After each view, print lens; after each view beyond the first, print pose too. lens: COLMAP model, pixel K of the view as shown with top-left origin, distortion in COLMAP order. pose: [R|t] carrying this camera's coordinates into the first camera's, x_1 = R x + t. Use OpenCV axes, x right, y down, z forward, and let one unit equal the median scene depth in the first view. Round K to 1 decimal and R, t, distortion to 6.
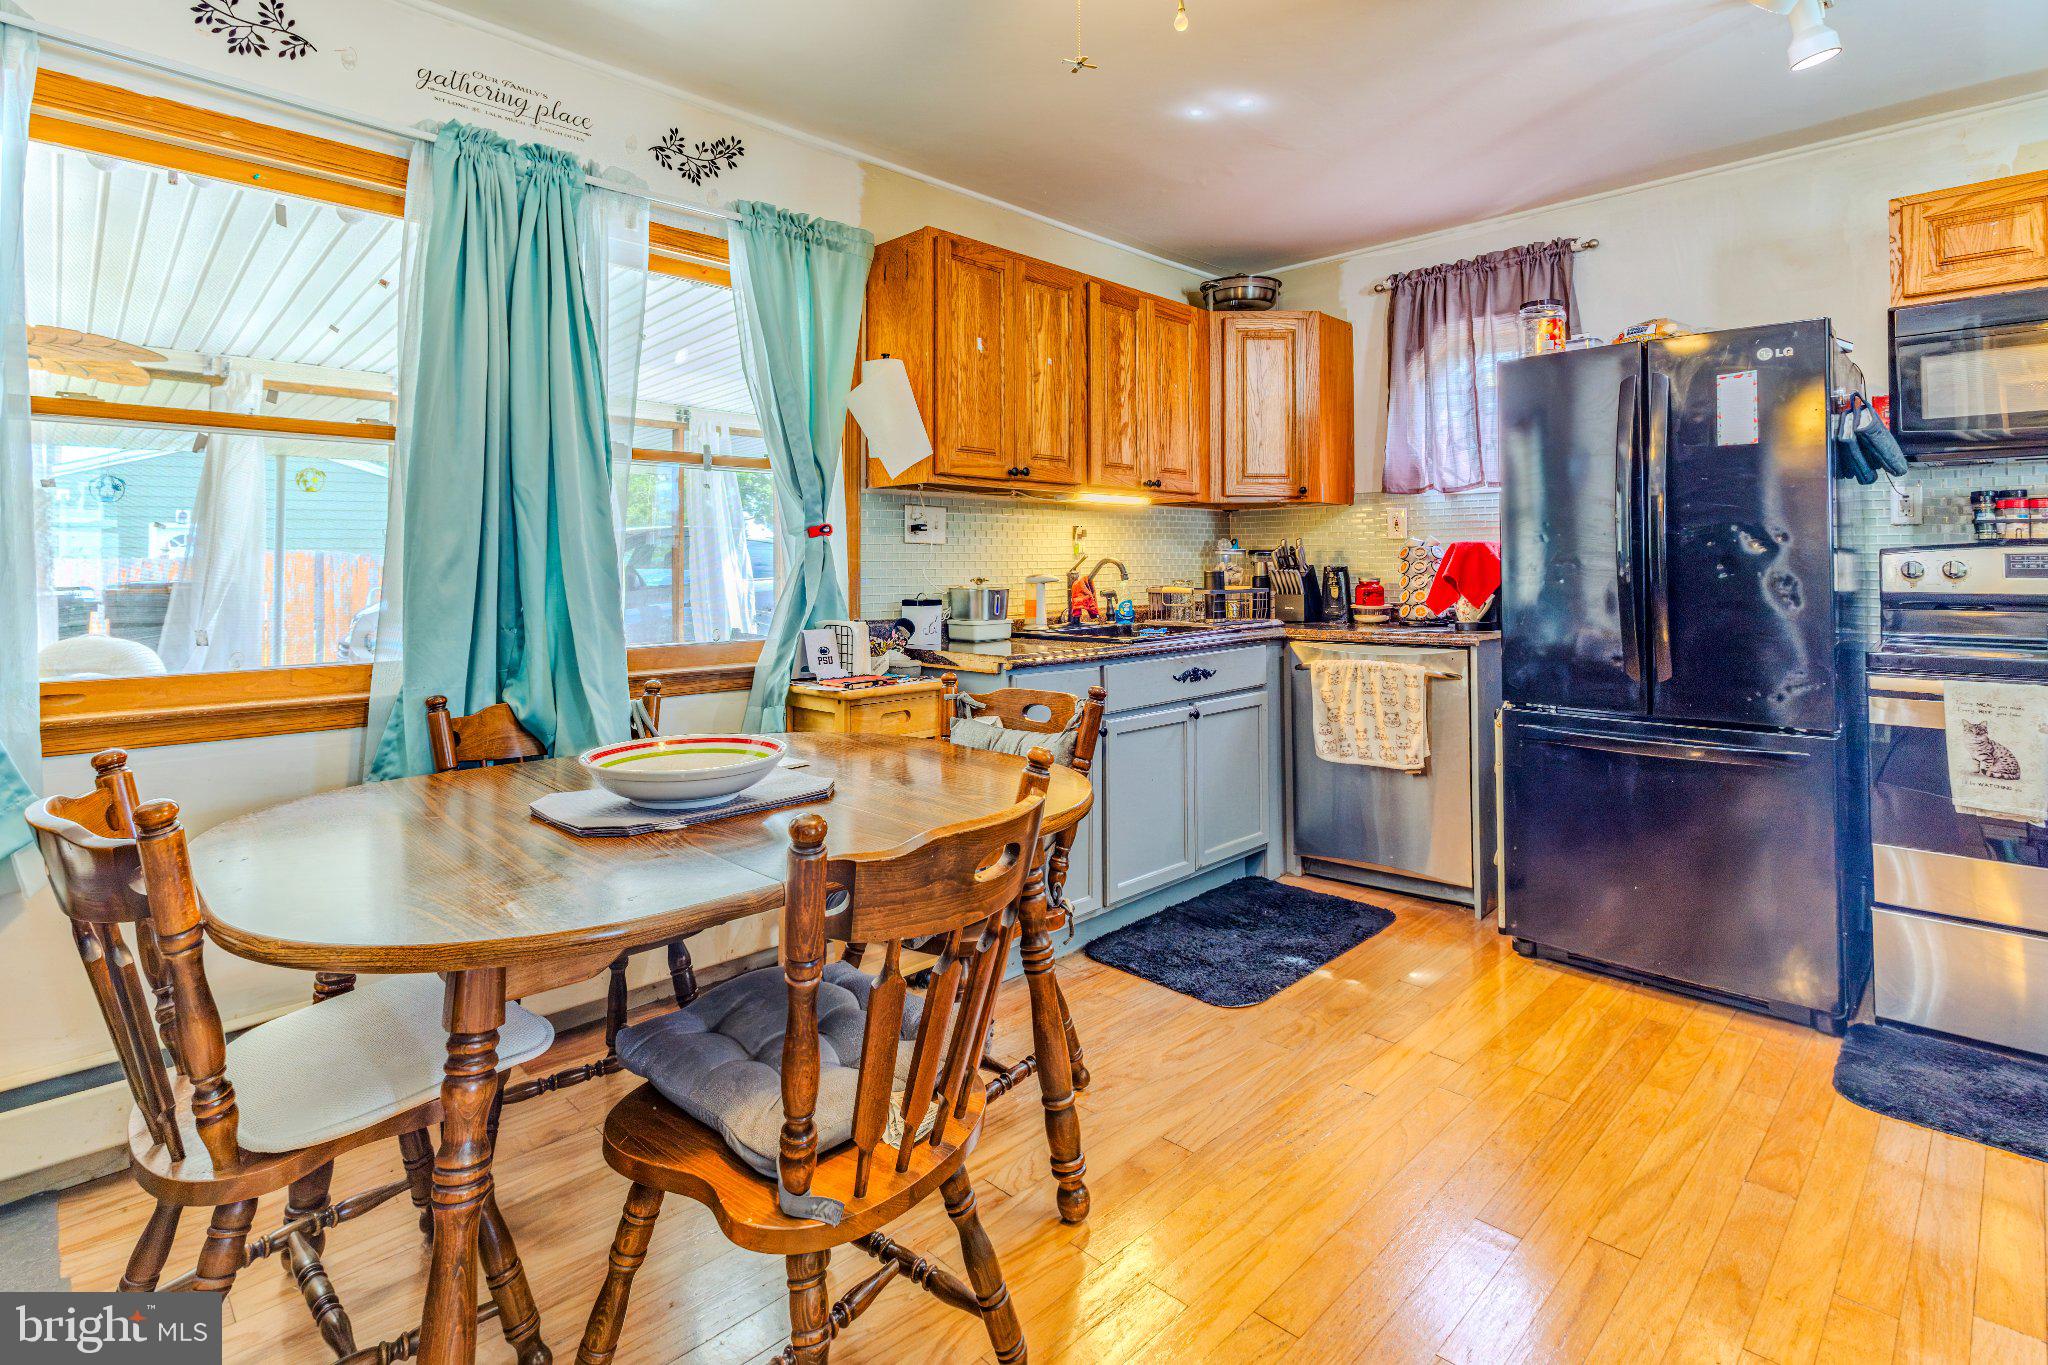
lens RADIAL K [[979.1, 0, 1041.7], [0, 979.1, 542.5], [0, 0, 1]] dist [-0.016428, 0.005325]
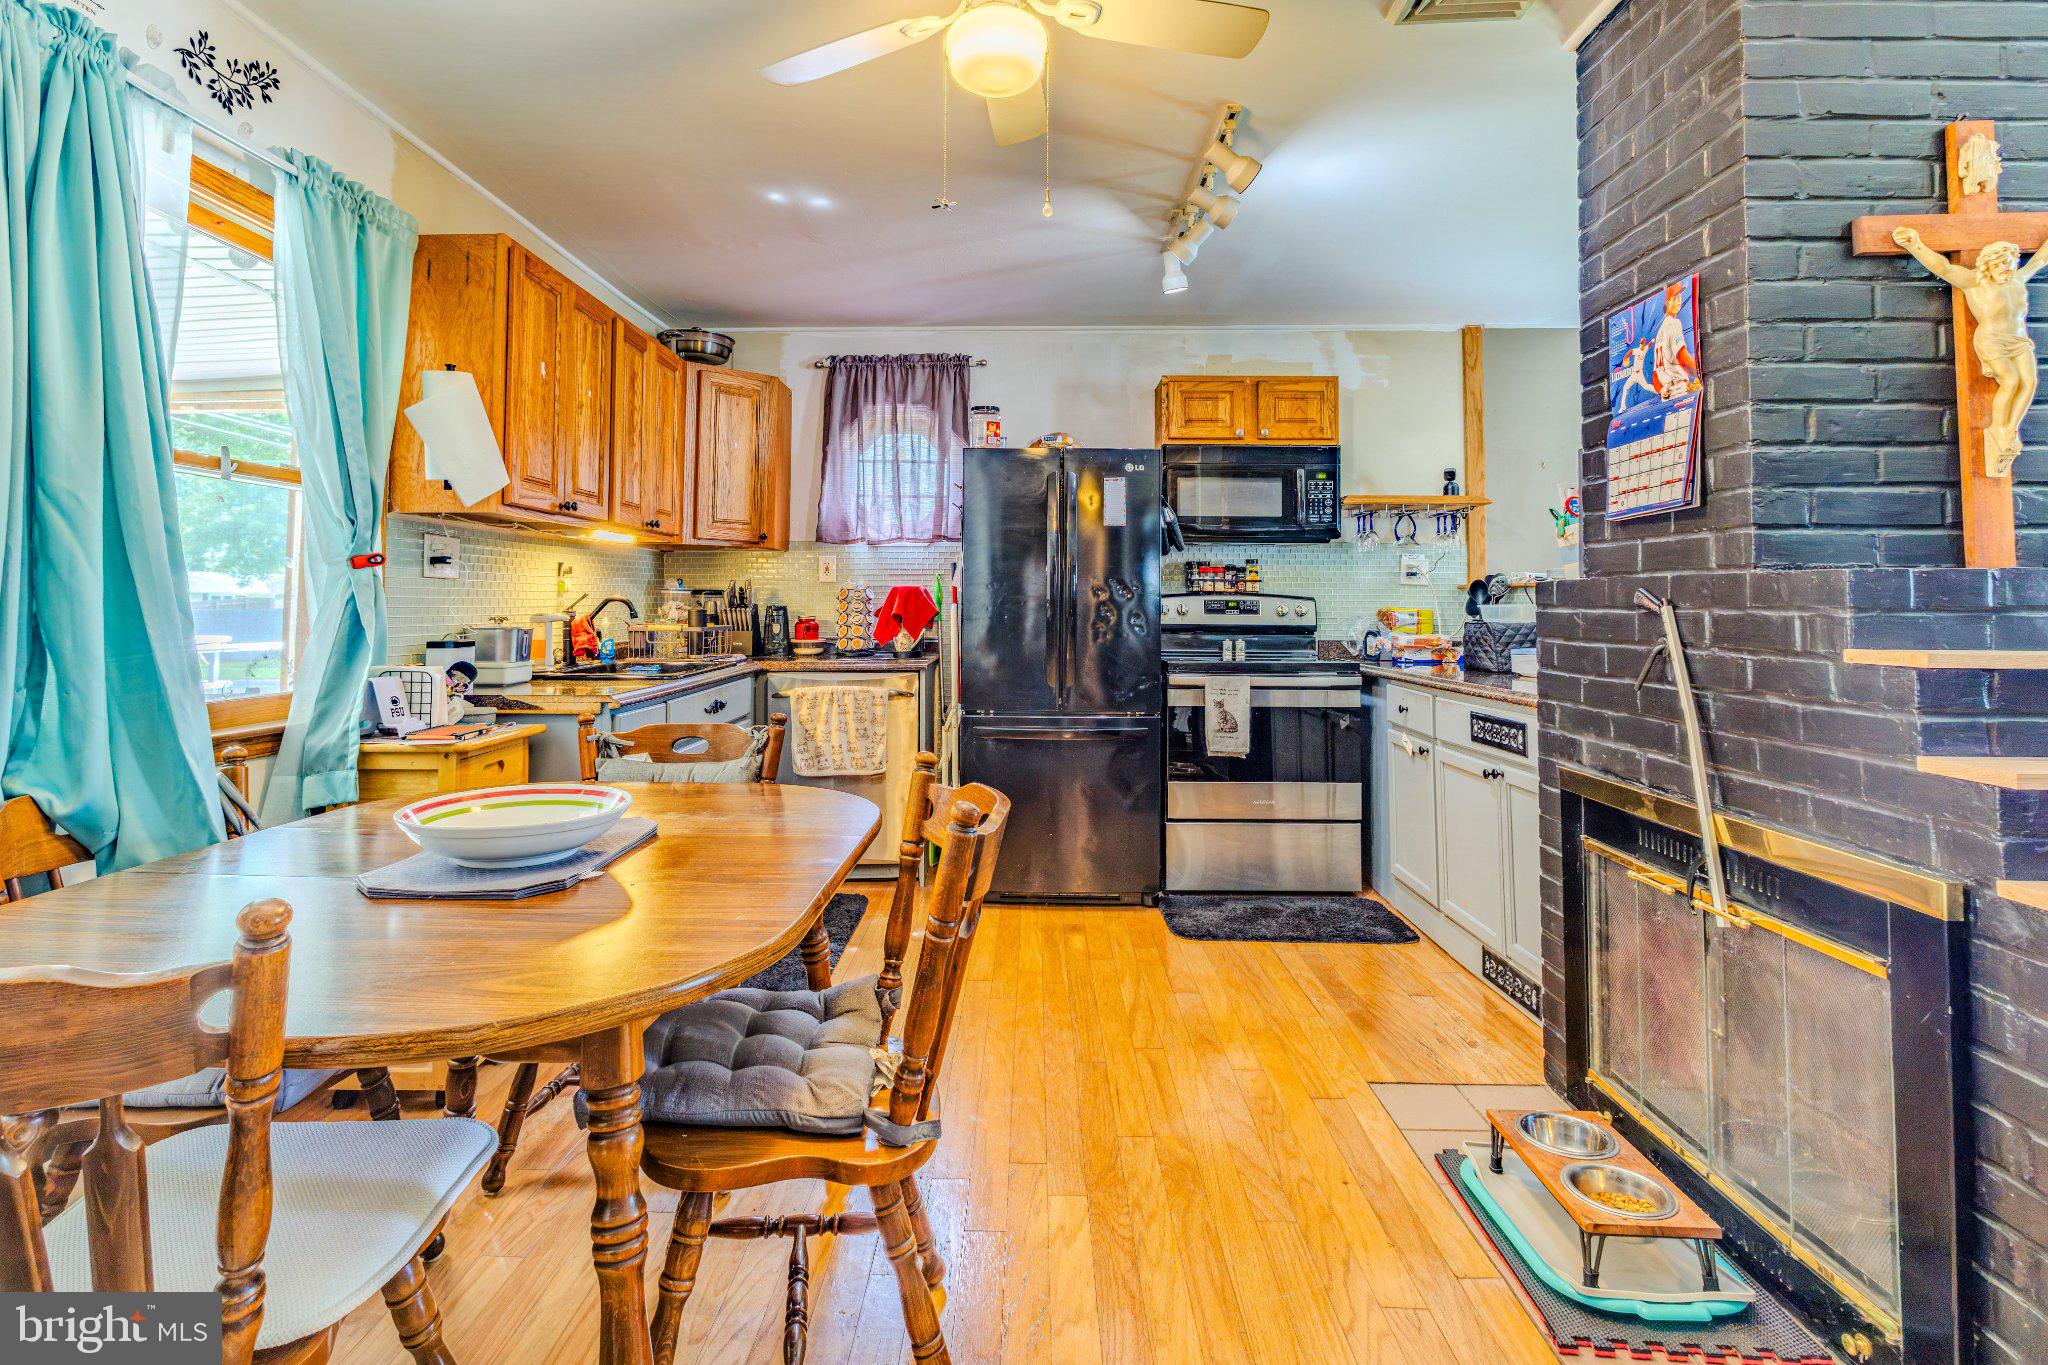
lens RADIAL K [[979.1, 0, 989.5], [0, 979.1, 574.7], [0, 0, 1]] dist [-0.016428, 0.005325]
pose [[0.736112, 0.025930, 0.676363, -0.374121], [-0.021648, 0.999657, -0.014764, 0.000668], [-0.676514, -0.003774, 0.736420, 0.014889]]
